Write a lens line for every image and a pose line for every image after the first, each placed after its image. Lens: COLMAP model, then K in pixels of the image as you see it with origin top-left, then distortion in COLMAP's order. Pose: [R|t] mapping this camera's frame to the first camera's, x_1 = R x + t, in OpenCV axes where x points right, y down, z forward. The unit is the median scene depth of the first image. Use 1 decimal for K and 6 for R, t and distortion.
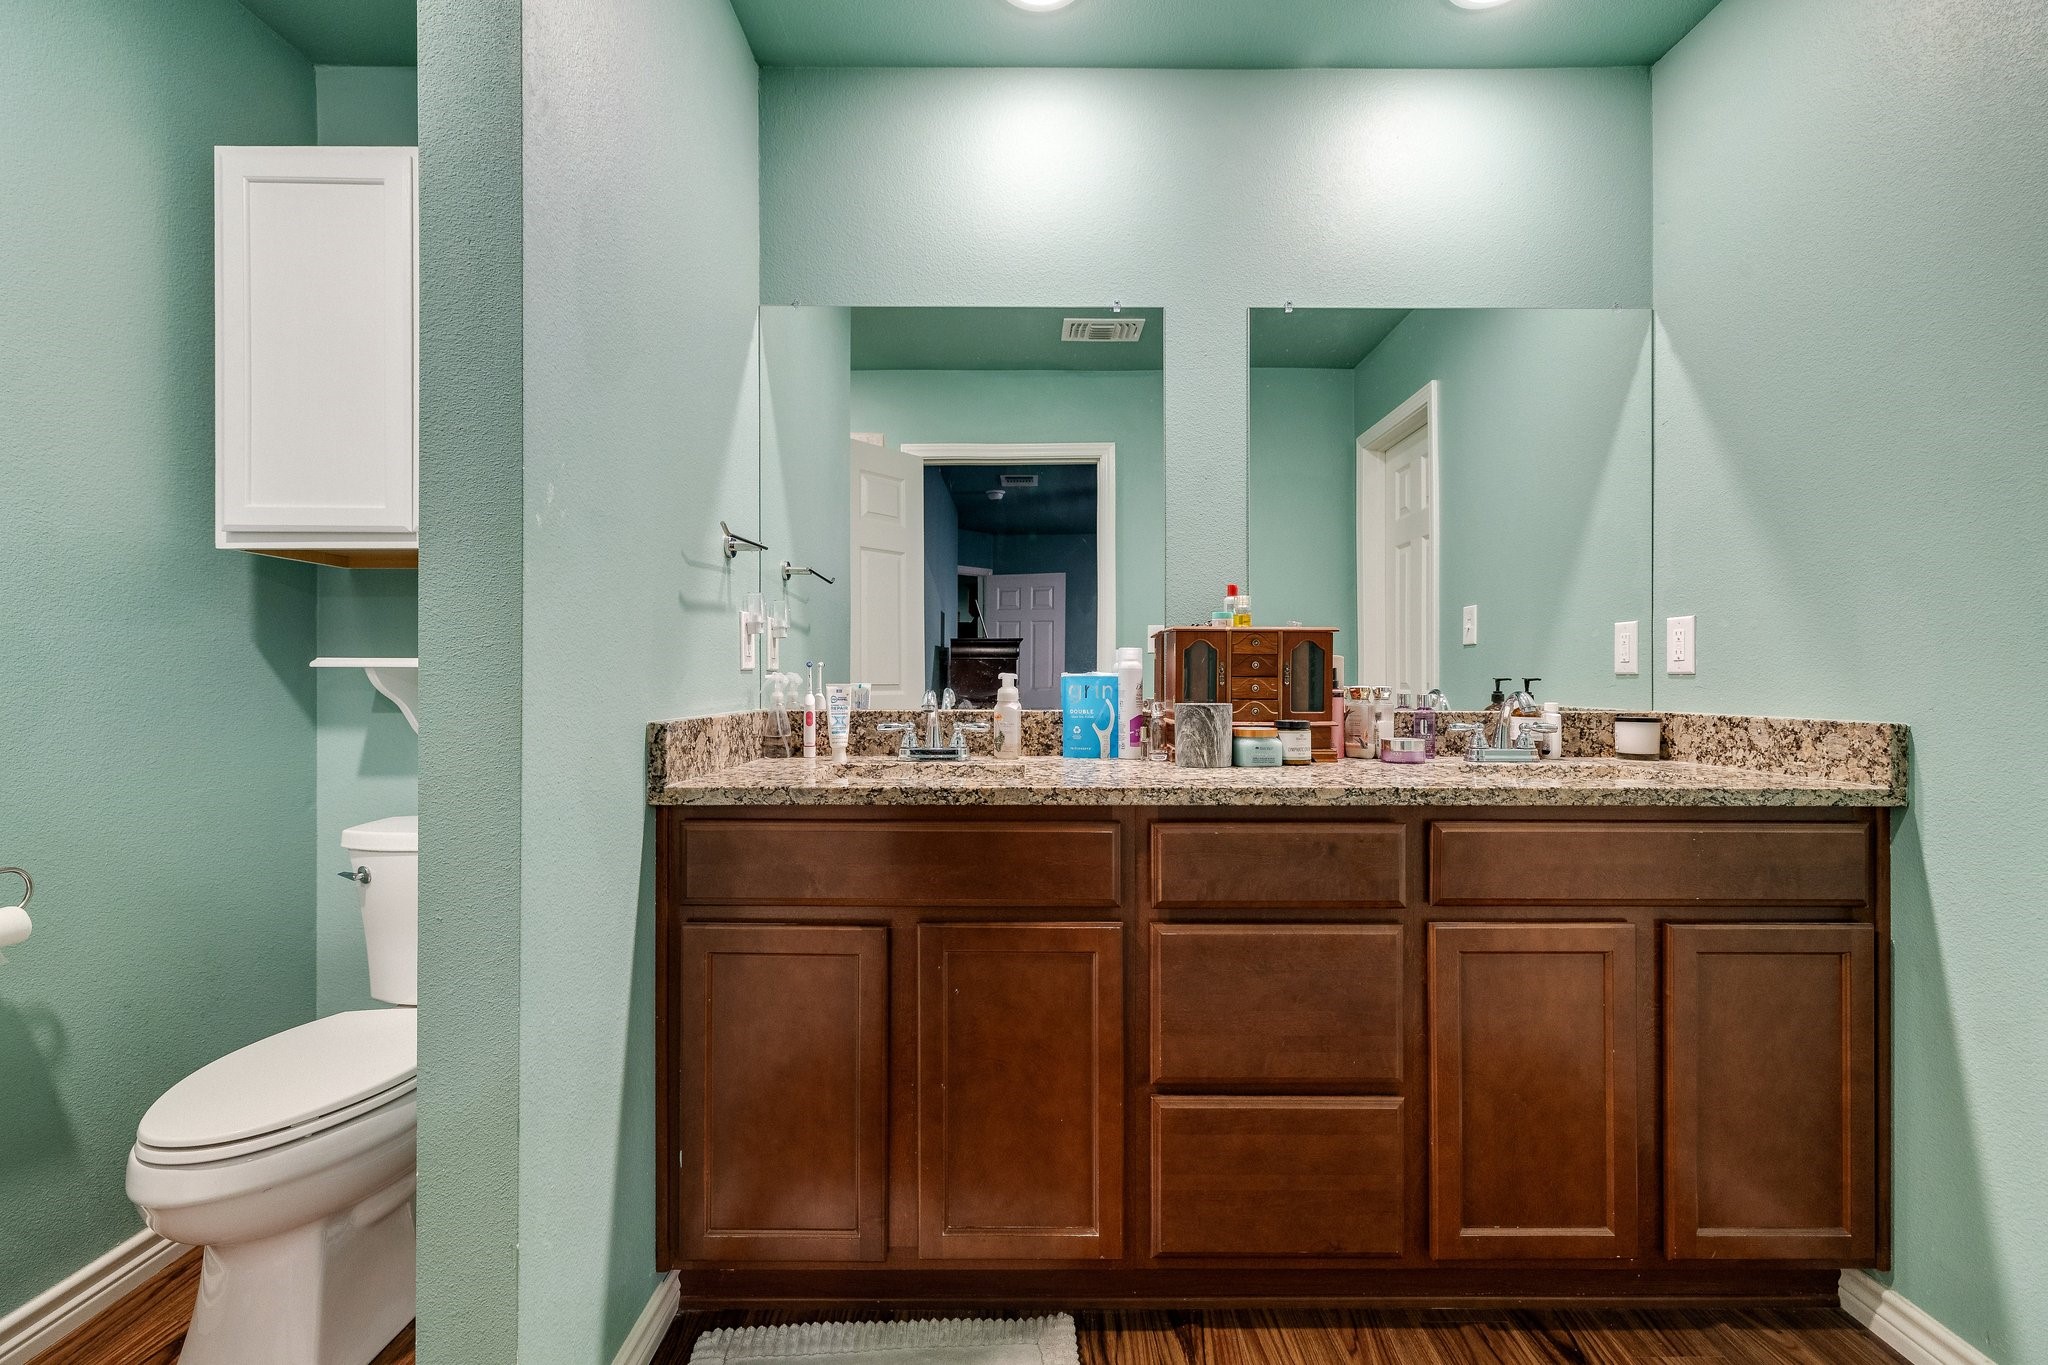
lens RADIAL K [[877.5, 0, 1035.9], [0, 877.5, 678.6], [0, 0, 1]] dist [0.002913, 0.000453]
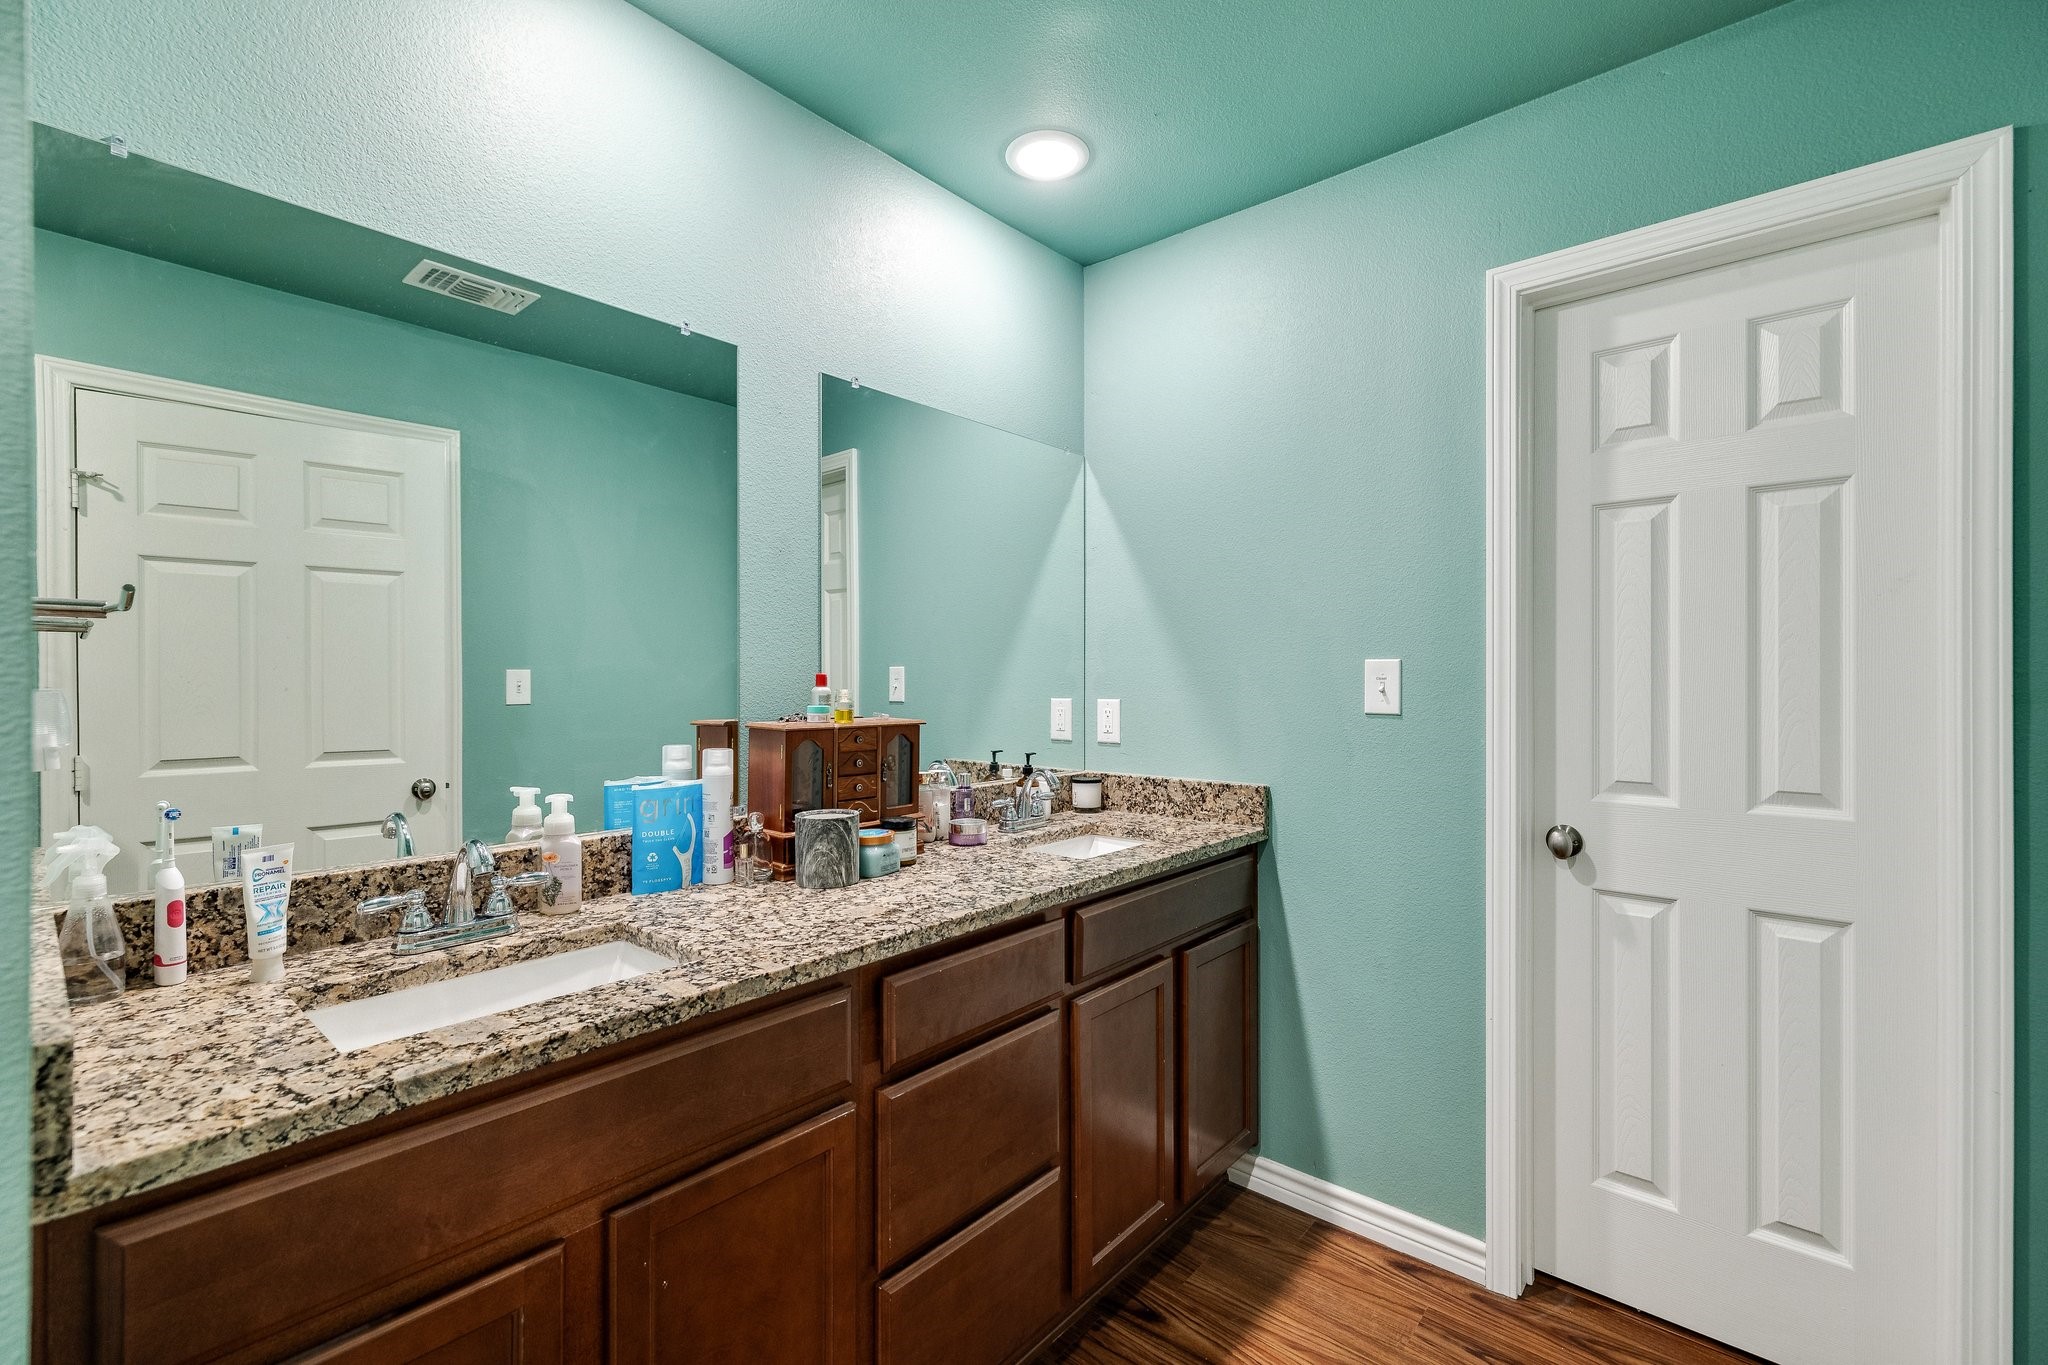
lens RADIAL K [[877.5, 0, 1035.9], [0, 877.5, 678.6], [0, 0, 1]] dist [0.002913, 0.000453]
pose [[0.651877, -0.001910, 0.758322, -0.365069], [0.001538, 0.999998, 0.001197, -0.114420], [-0.758323, 0.000386, 0.651879, 0.255993]]
